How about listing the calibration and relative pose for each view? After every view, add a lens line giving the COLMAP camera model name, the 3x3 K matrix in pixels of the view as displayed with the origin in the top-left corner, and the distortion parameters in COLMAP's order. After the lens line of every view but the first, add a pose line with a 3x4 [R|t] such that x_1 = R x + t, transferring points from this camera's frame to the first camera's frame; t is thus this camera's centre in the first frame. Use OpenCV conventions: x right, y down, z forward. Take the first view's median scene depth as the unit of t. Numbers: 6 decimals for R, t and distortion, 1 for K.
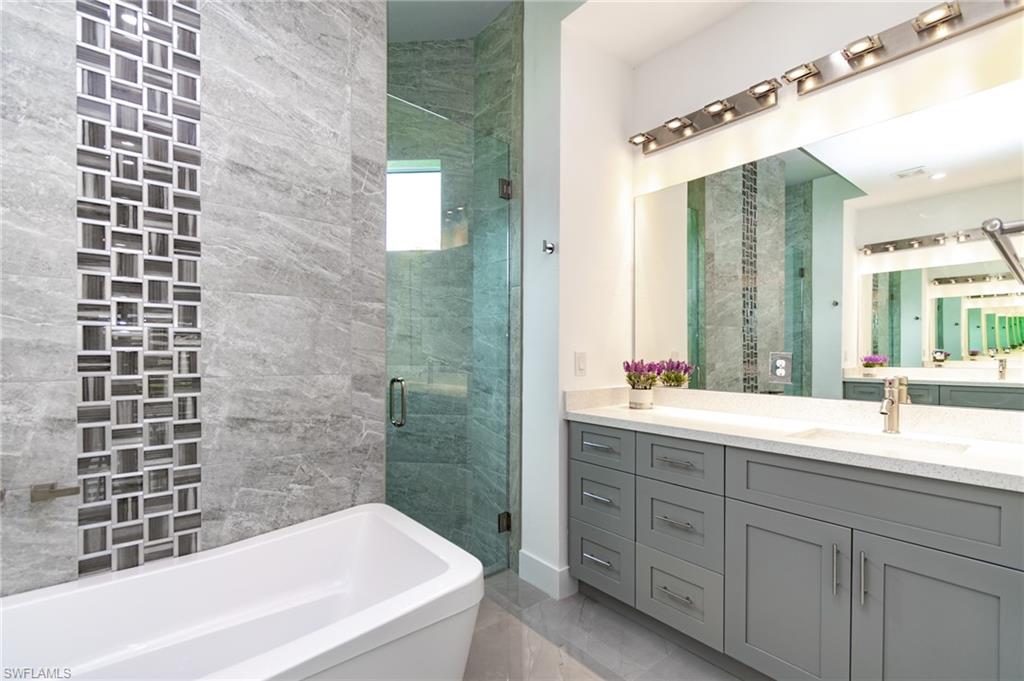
lens RADIAL K [[460.7, 0, 512.5], [0, 460.7, 354.9], [0, 0, 1]] dist [0.002731, -0.001494]
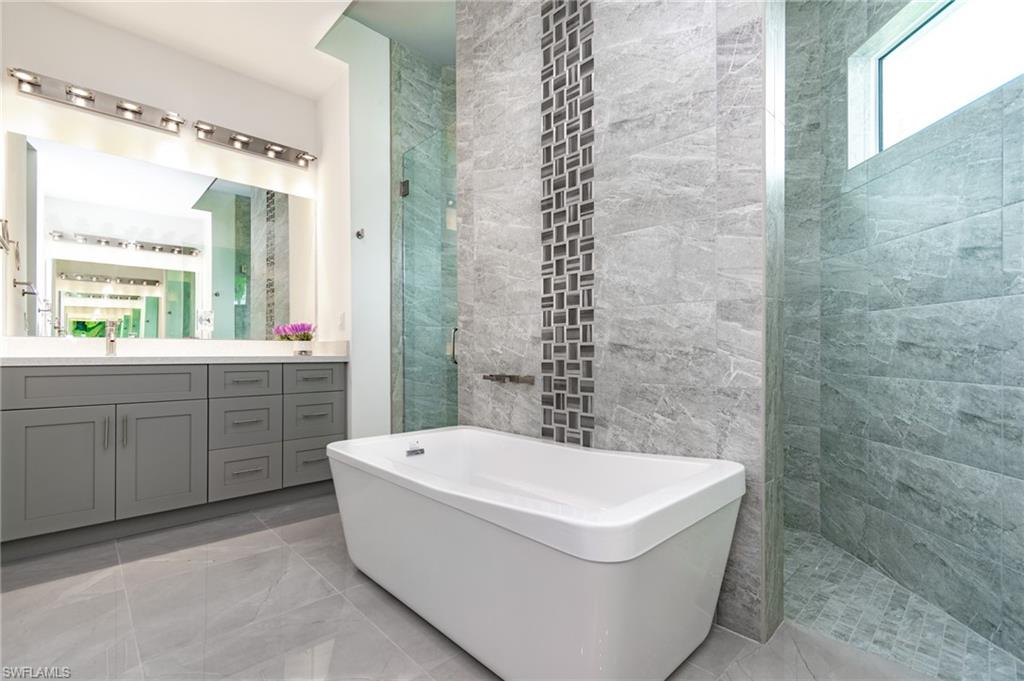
lens RADIAL K [[460.7, 0, 511.6], [0, 460.7, 354.4], [0, 0, 1]] dist [0.002731, -0.001494]
pose [[0.061123, 0.000541, -0.998130, 0.488207], [-0.005463, 0.999985, 0.000208, 0.150035], [0.998115, 0.005440, 0.061125, 0.608989]]
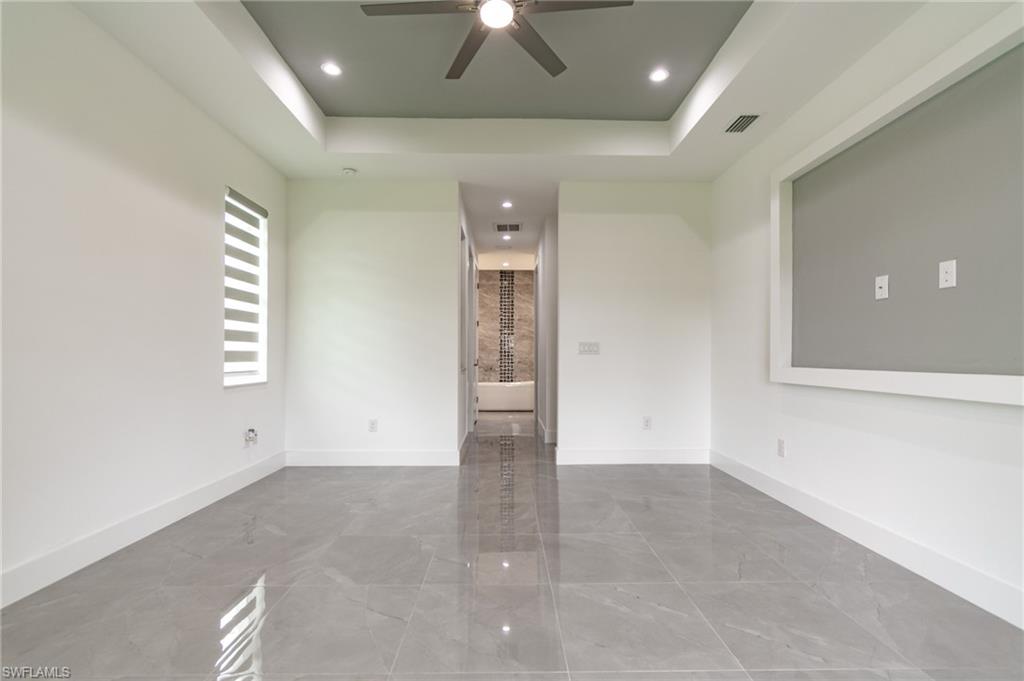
lens RADIAL K [[460.7, 0, 516.0], [0, 460.7, 346.1], [0, 0, 1]] dist [0.002731, -0.001494]
pose [[0.779880, -0.011301, -0.625827, 2.835710], [-0.005454, 0.999676, -0.024848, 0.078955], [0.625905, 0.022792, 0.779566, -3.355052]]
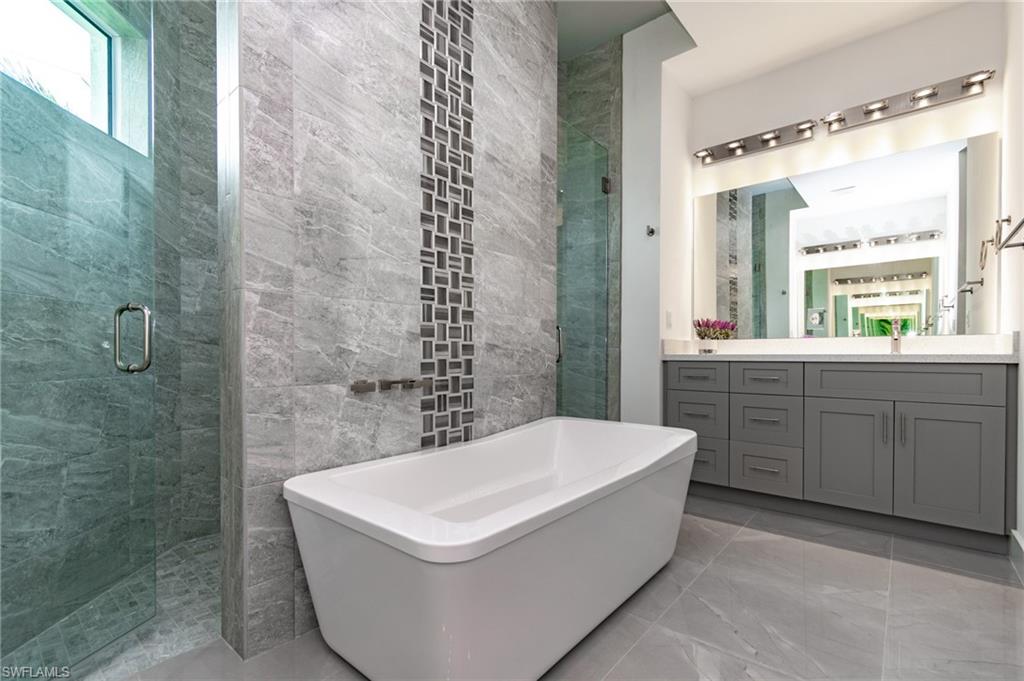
lens RADIAL K [[460.7, 0, 513.7], [0, 460.7, 357.5], [0, 0, 1]] dist [0.002731, -0.001494]
pose [[0.984791, -0.005908, 0.173640, -0.692013], [0.005081, 0.999974, 0.005205, 0.155056], [-0.173666, -0.004243, 0.984795, -0.306448]]
